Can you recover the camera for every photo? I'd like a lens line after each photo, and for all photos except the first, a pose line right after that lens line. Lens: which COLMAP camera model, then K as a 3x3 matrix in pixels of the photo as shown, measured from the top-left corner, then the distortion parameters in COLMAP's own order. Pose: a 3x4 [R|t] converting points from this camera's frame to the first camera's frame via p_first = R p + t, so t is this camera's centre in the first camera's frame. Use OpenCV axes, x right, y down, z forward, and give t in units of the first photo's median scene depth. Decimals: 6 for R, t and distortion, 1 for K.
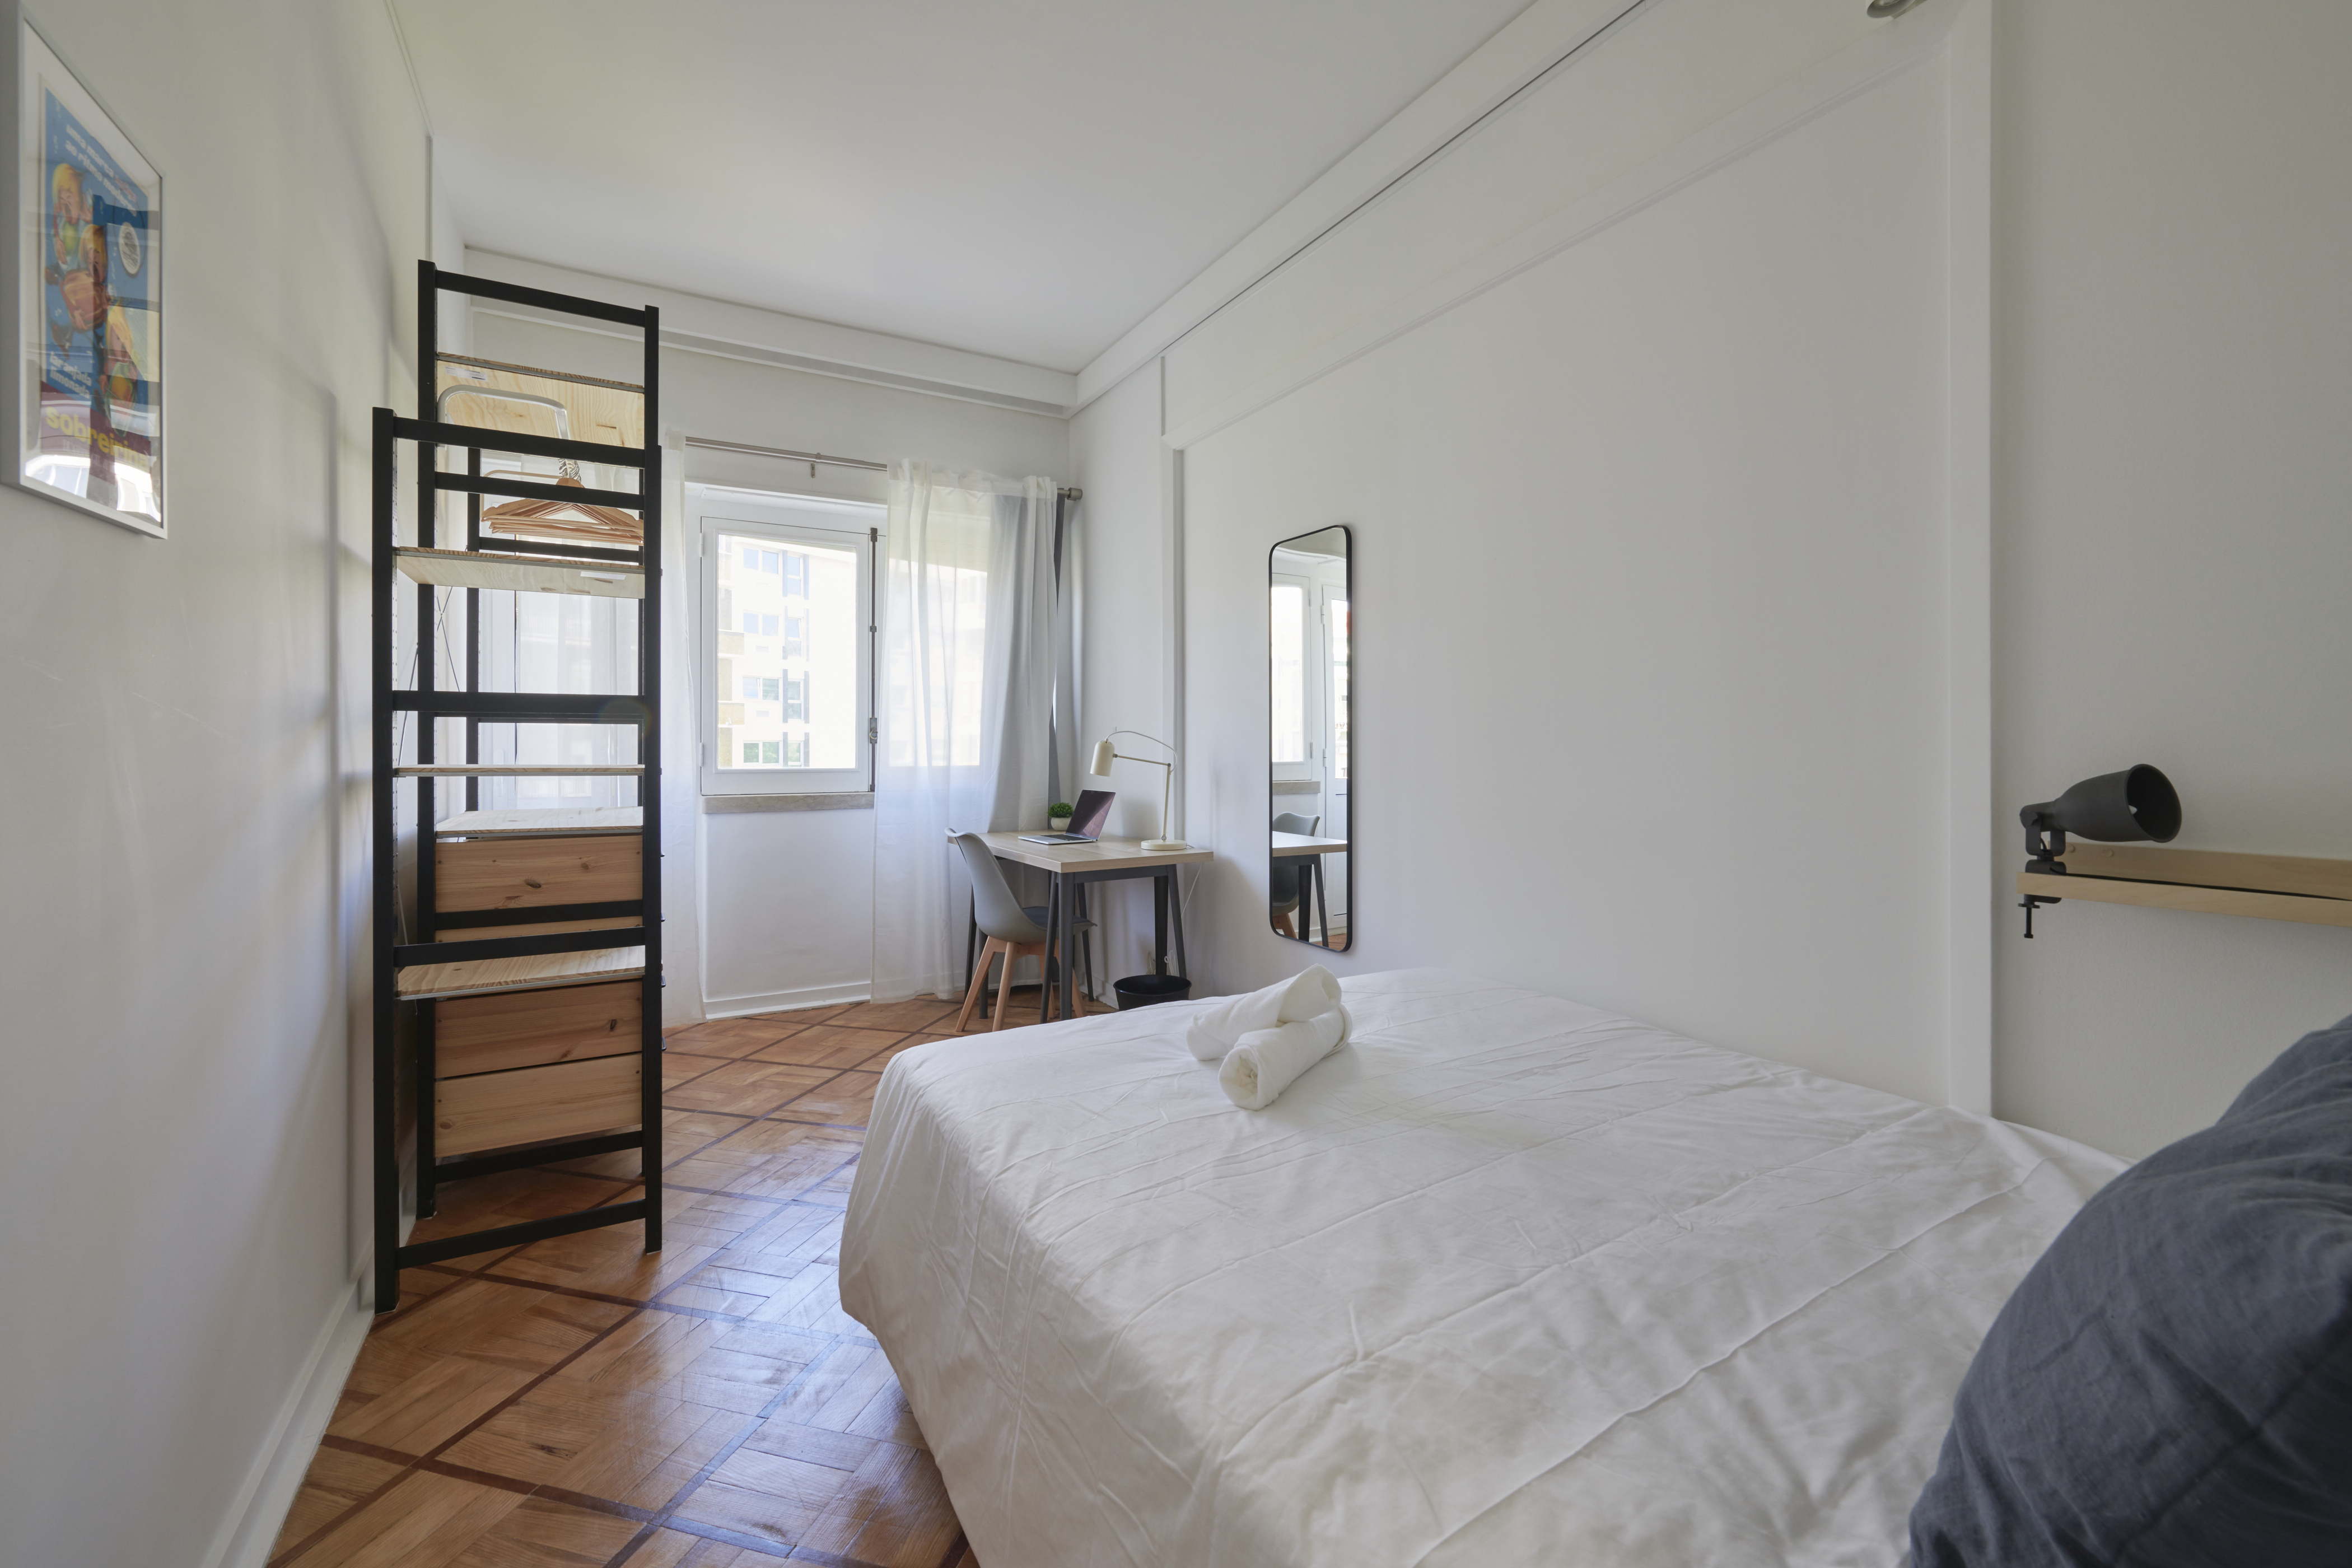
lens RADIAL K [[958.3, 0, 1180.2], [0, 958.3, 739.1], [0, 0, 1]] dist [-0.000738, -0.000880]
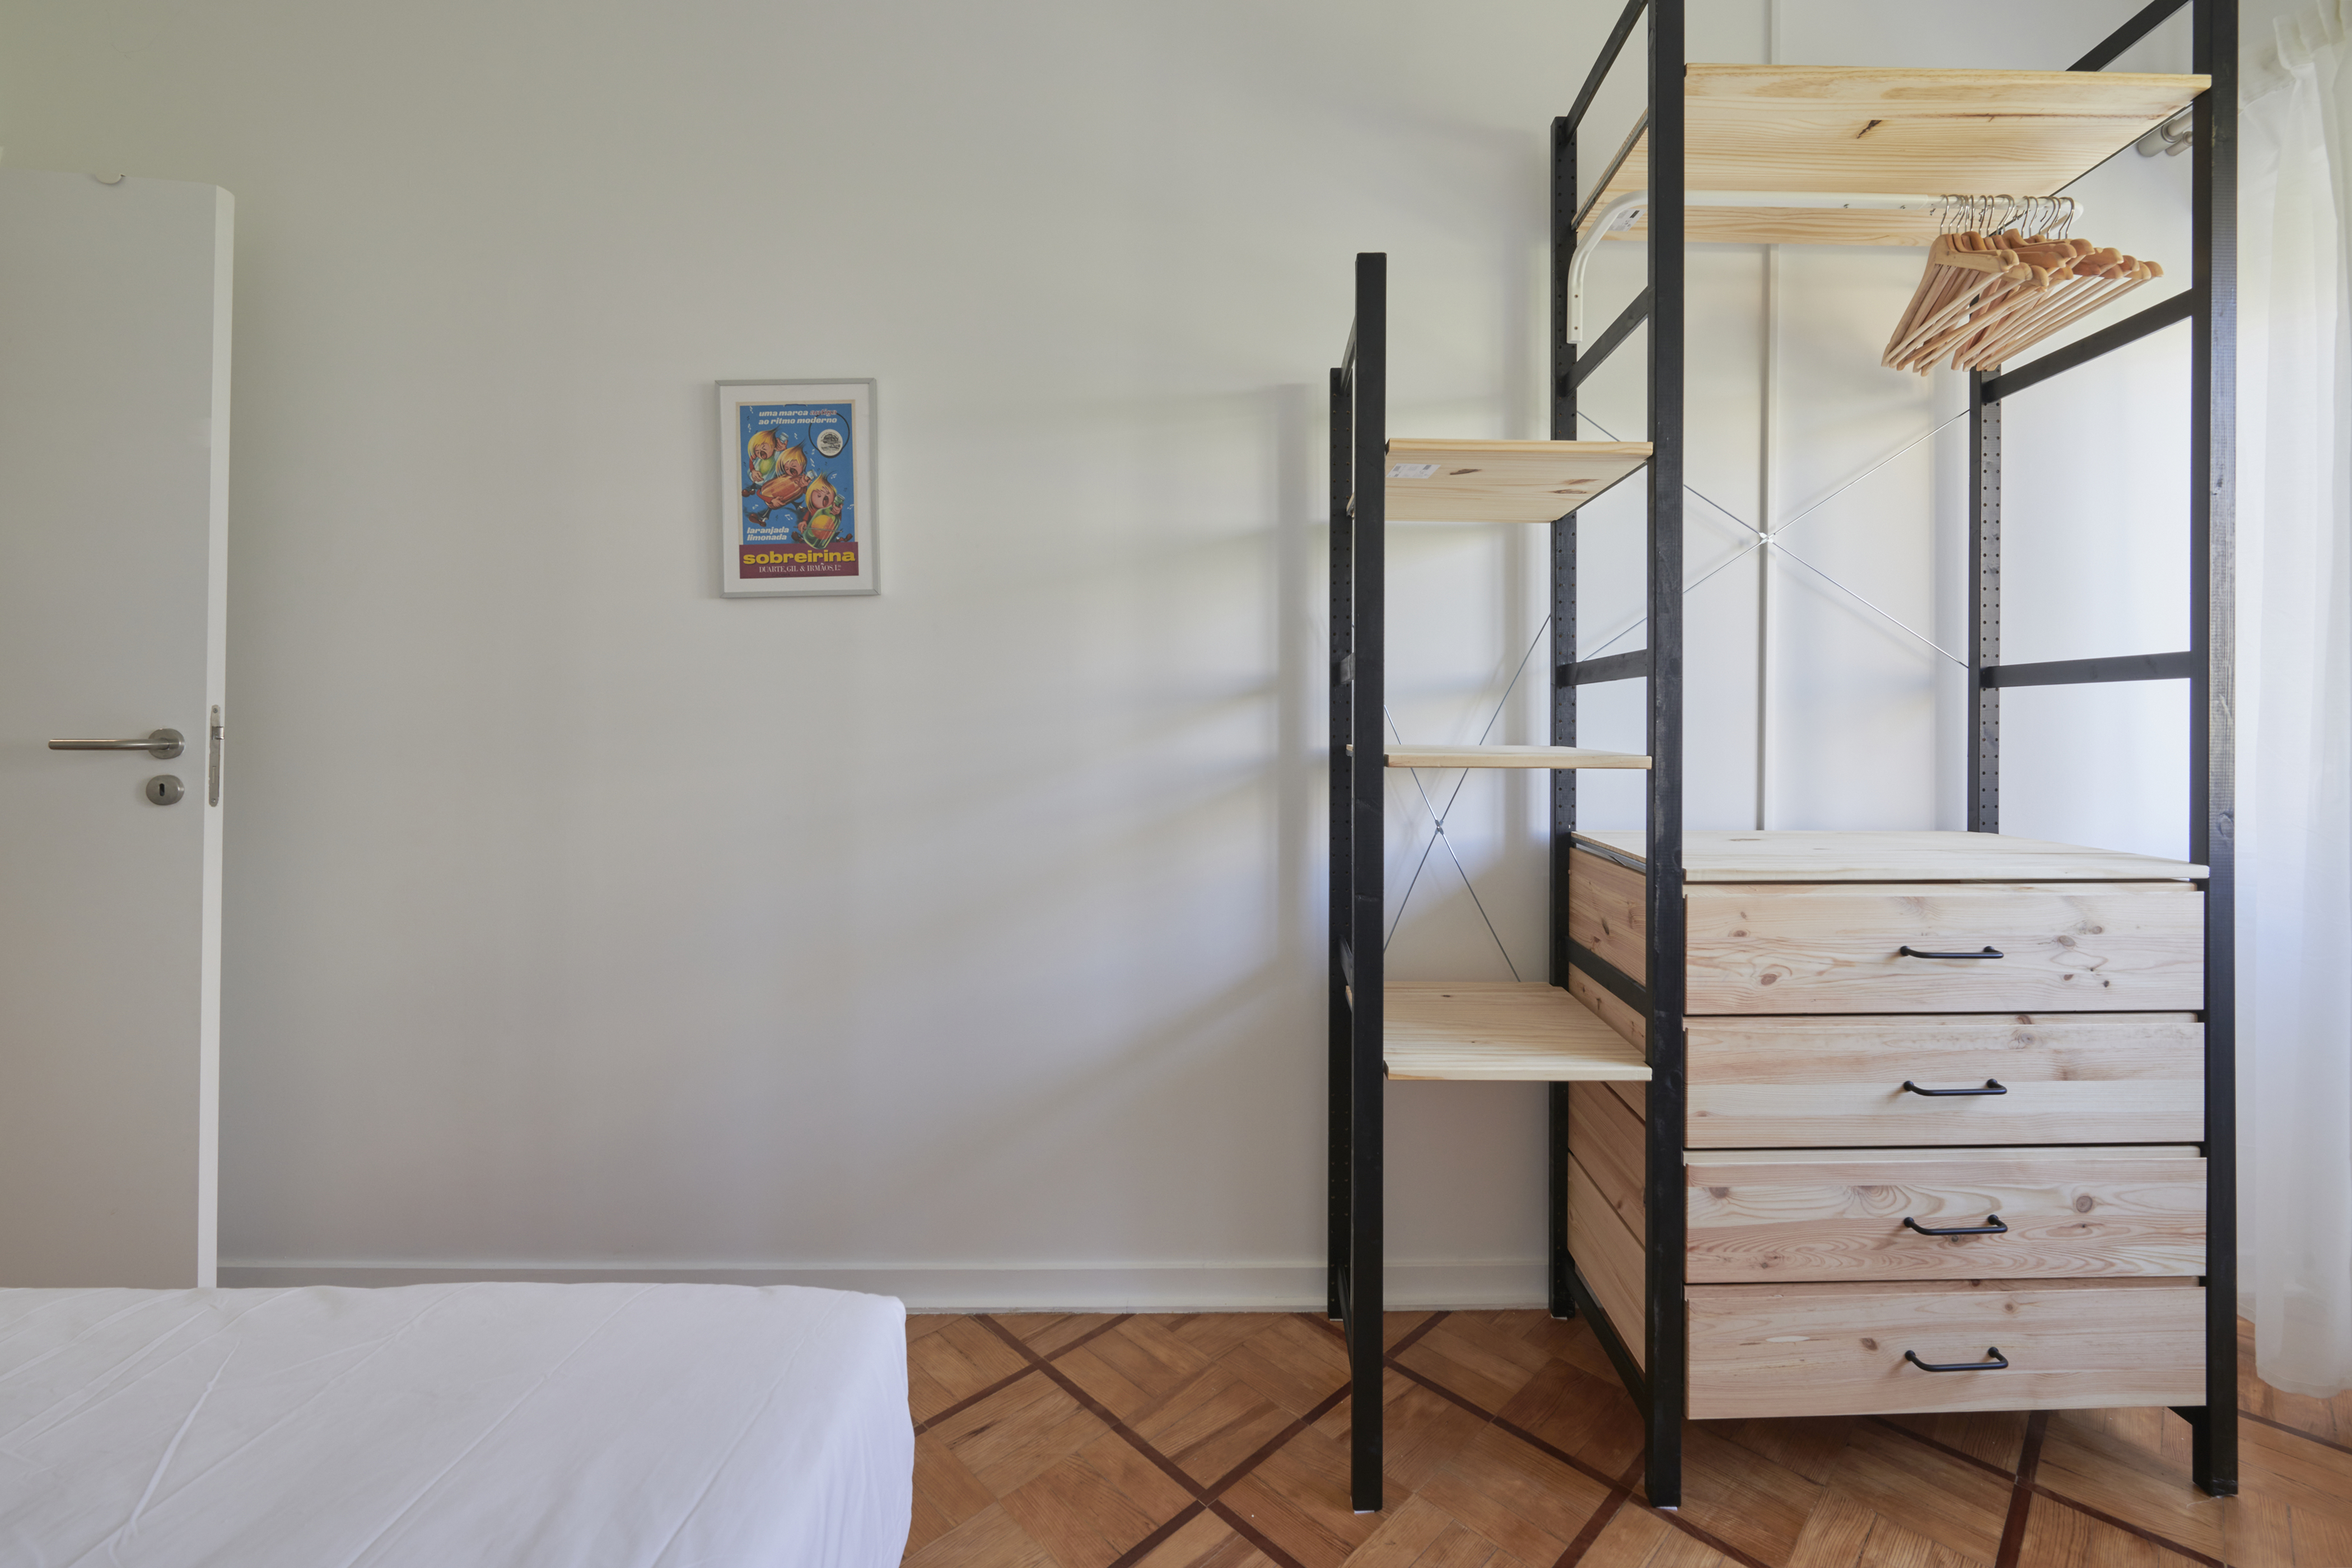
lens RADIAL K [[958.3, 0, 1180.2], [0, 958.3, 739.1], [0, 0, 1]] dist [-0.000738, -0.000880]
pose [[-0.488214, -0.006512, -0.872700, 0.079342], [-0.003377, 0.999979, -0.005572, 0.028501], [0.872717, 0.000227, -0.488226, 1.320101]]
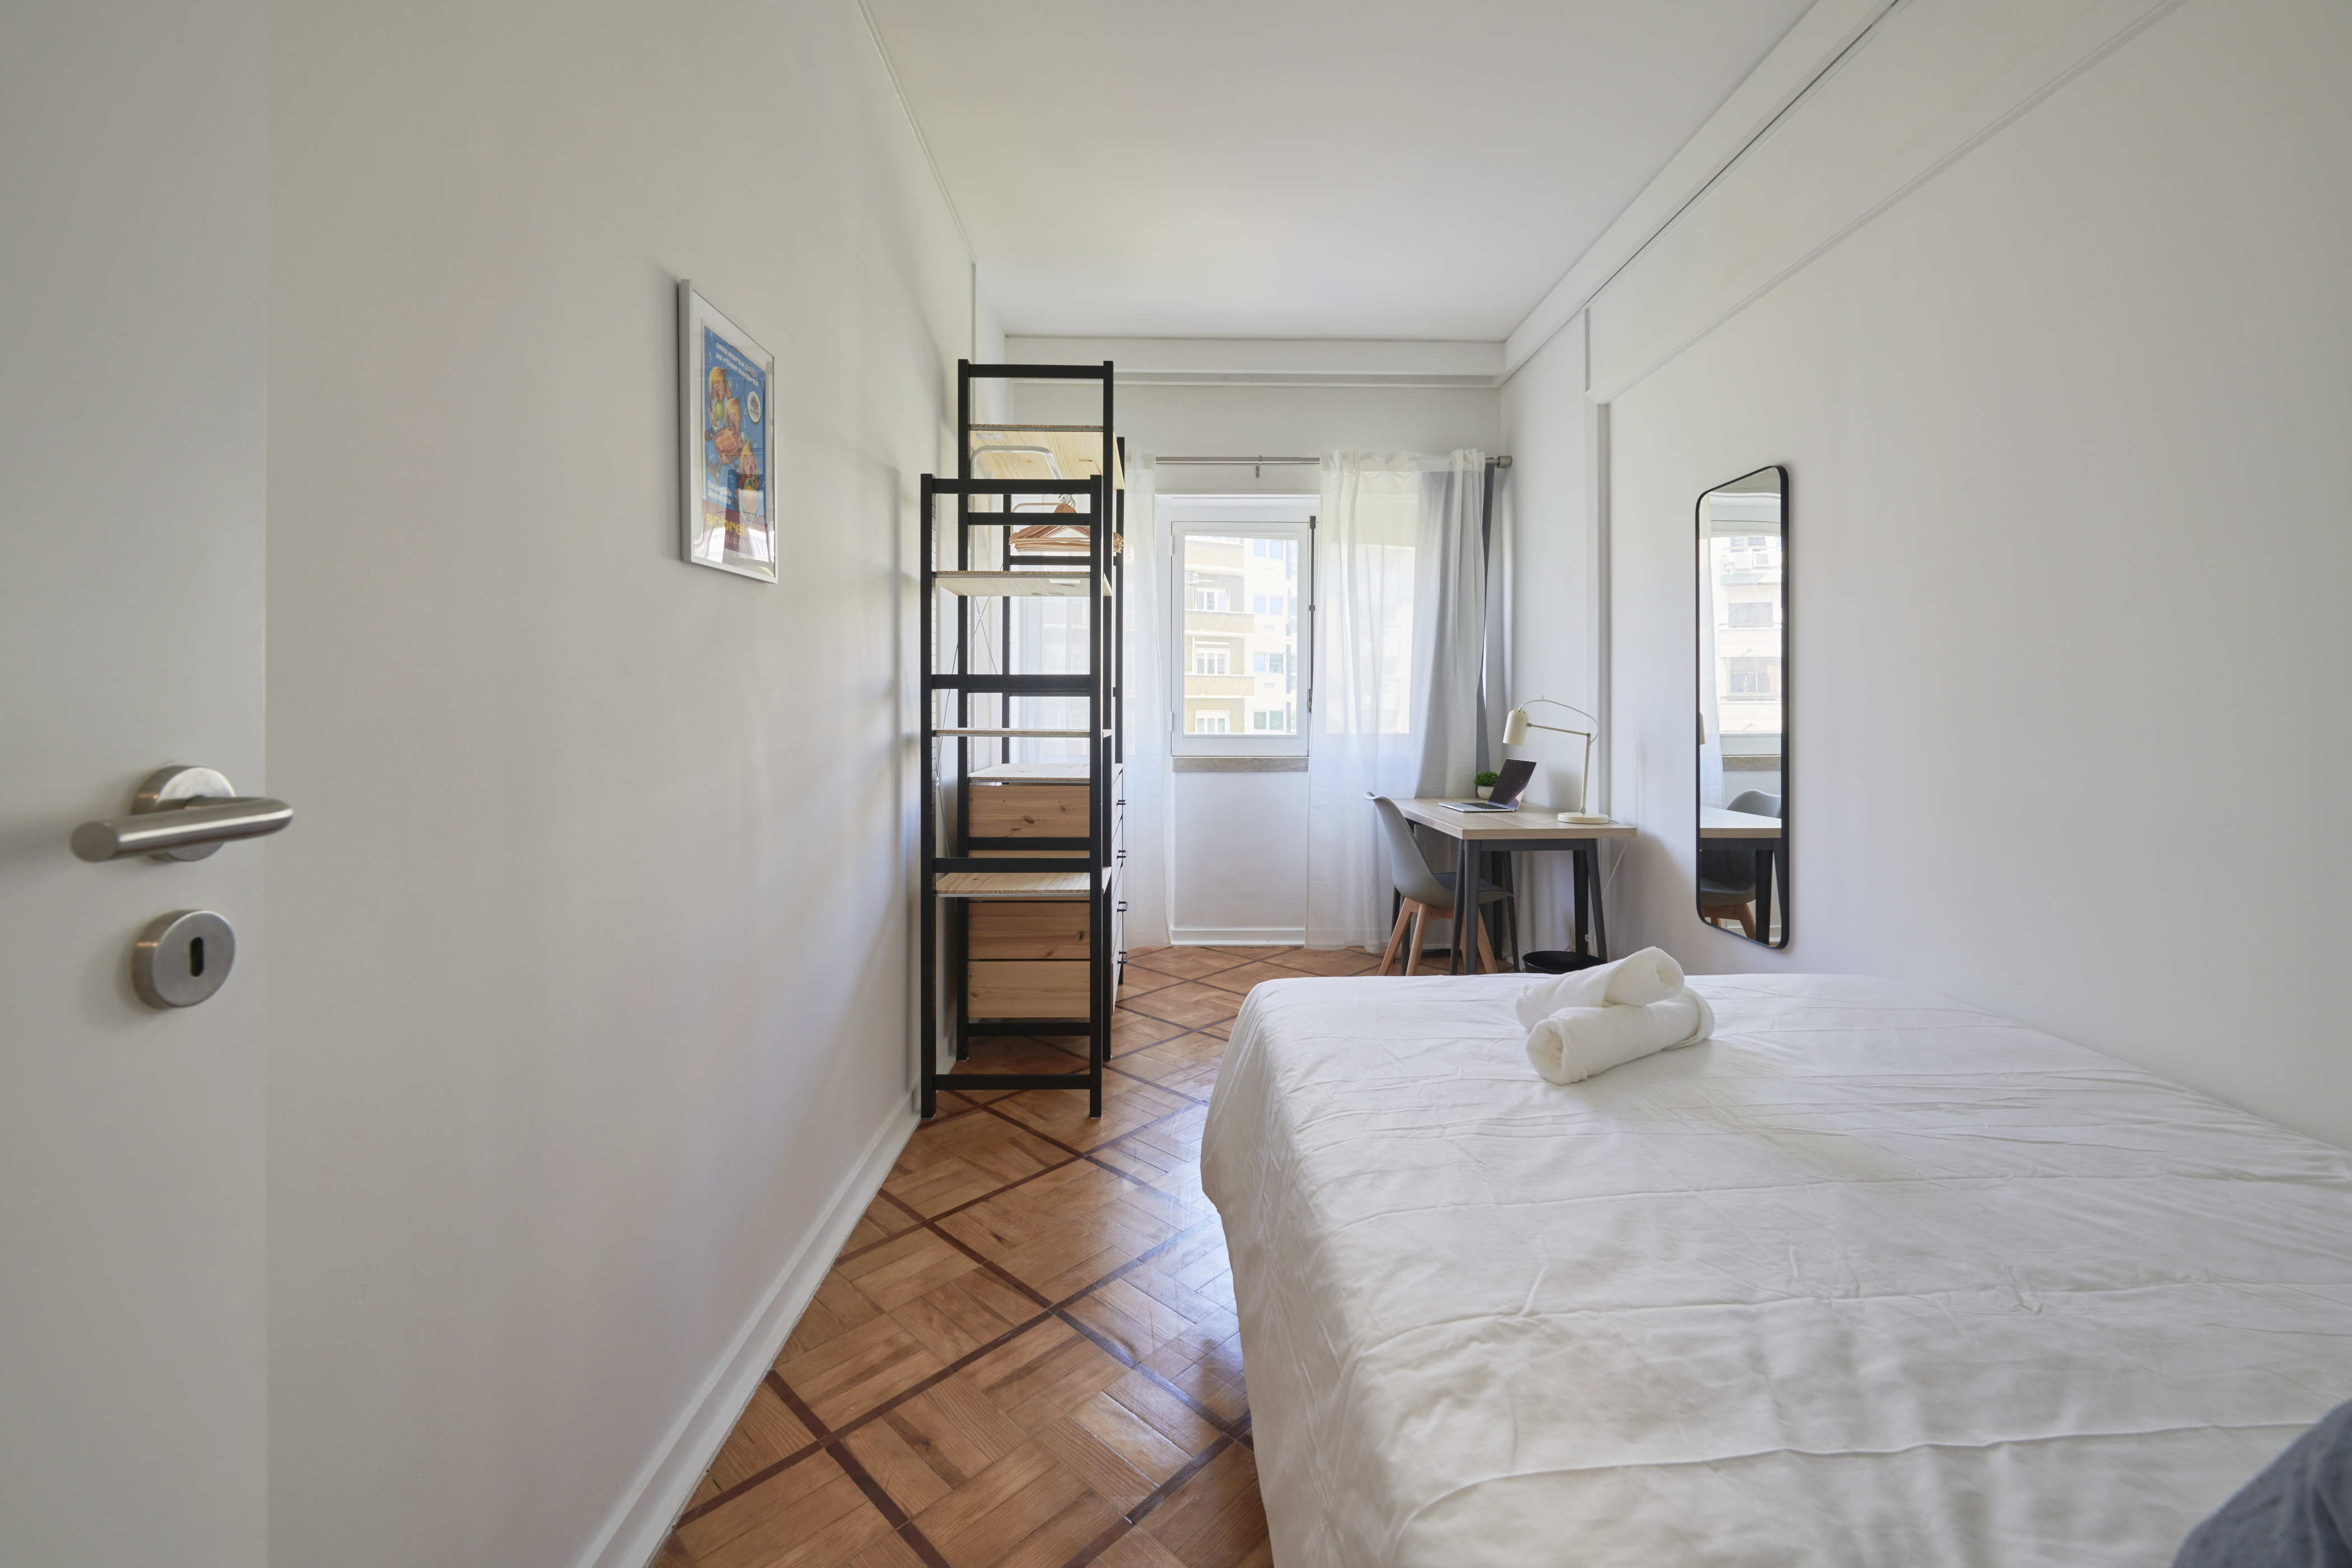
lens RADIAL K [[938.2, 0, 1194.8], [0, 938.2, 705.6], [0, 0, 1]] dist [-0.000799, -0.000497]
pose [[0.879553, -0.003333, -0.475789, 0.166840], [0.002063, 0.999993, -0.003193, -0.000353], [0.475796, 0.001827, 0.879554, -0.022625]]
